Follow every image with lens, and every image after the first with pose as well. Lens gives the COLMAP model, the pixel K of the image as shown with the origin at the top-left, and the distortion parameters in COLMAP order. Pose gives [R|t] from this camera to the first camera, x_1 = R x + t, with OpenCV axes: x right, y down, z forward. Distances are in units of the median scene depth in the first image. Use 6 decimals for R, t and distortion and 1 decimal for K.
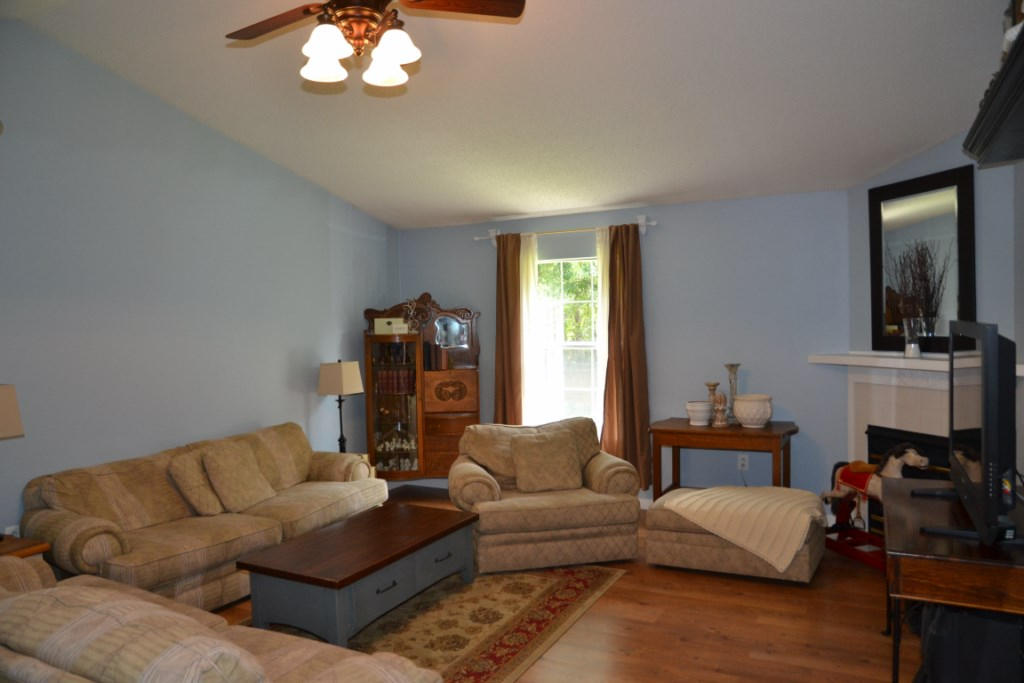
lens RADIAL K [[719.8, 0, 505.2], [0, 719.8, 341.3], [0, 0, 1]] dist [-0.108977, 0.074369]
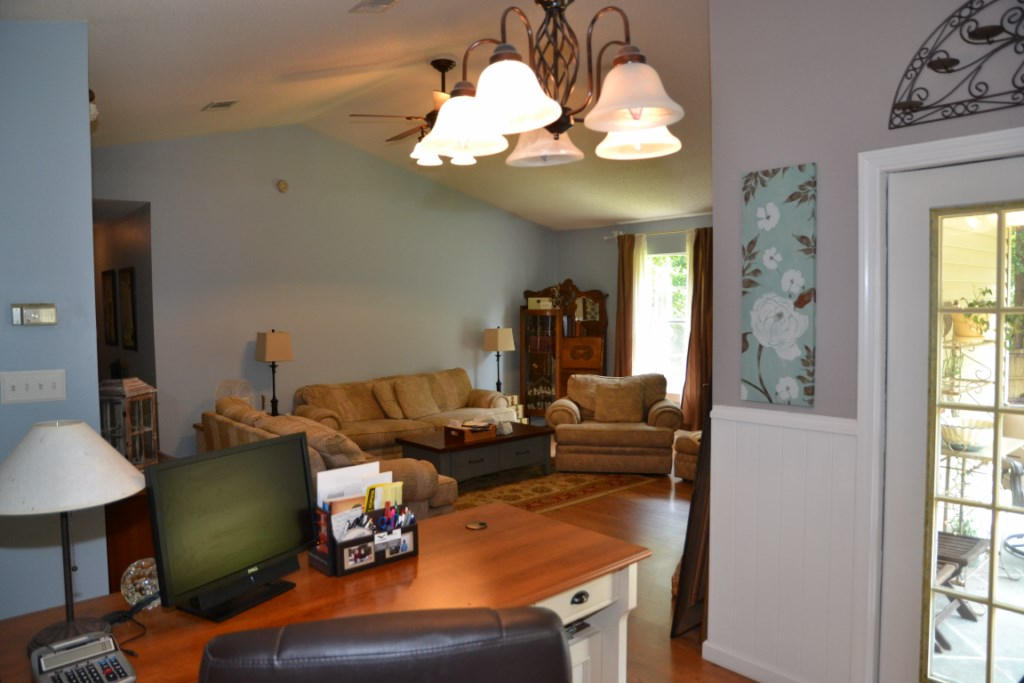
lens RADIAL K [[719.8, 0, 505.8], [0, 719.8, 337.3], [0, 0, 1]] dist [-0.108977, 0.074369]
pose [[0.932832, 0.033448, -0.358755, 0.336713], [-0.024474, 0.999264, 0.029528, 0.005332], [0.359479, -0.018765, 0.932964, -0.366939]]
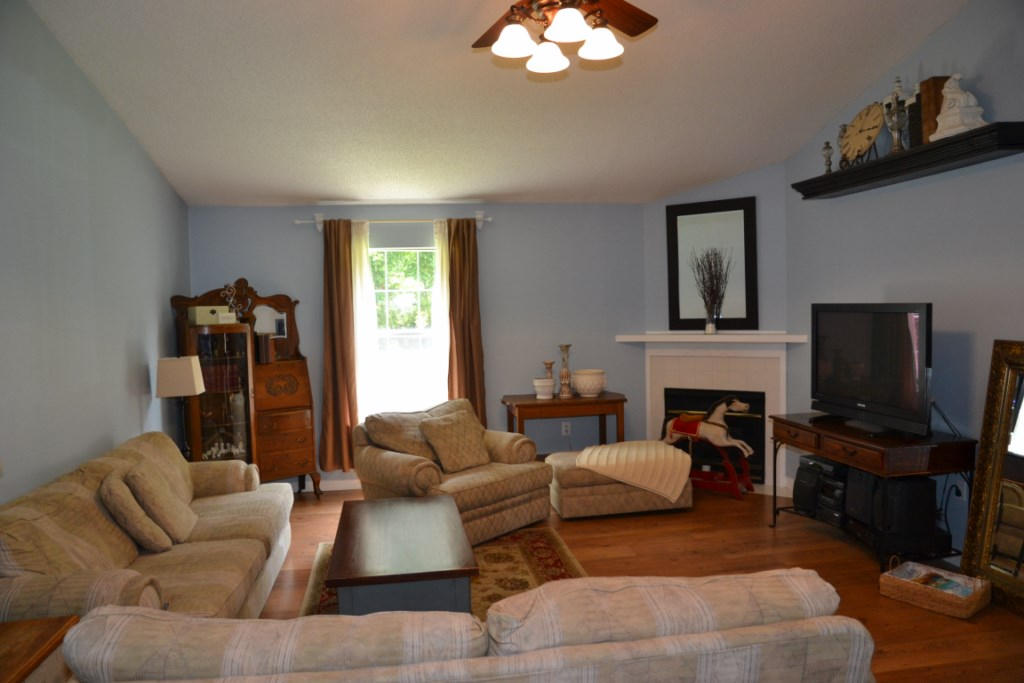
lens RADIAL K [[719.8, 0, 506.8], [0, 719.8, 342.6], [0, 0, 1]] dist [-0.108977, 0.074369]
pose [[0.796903, -0.025504, 0.603568, -0.491322], [0.023435, 0.999661, 0.011300, 0.013499], [-0.603652, 0.005140, 0.797231, 0.121408]]
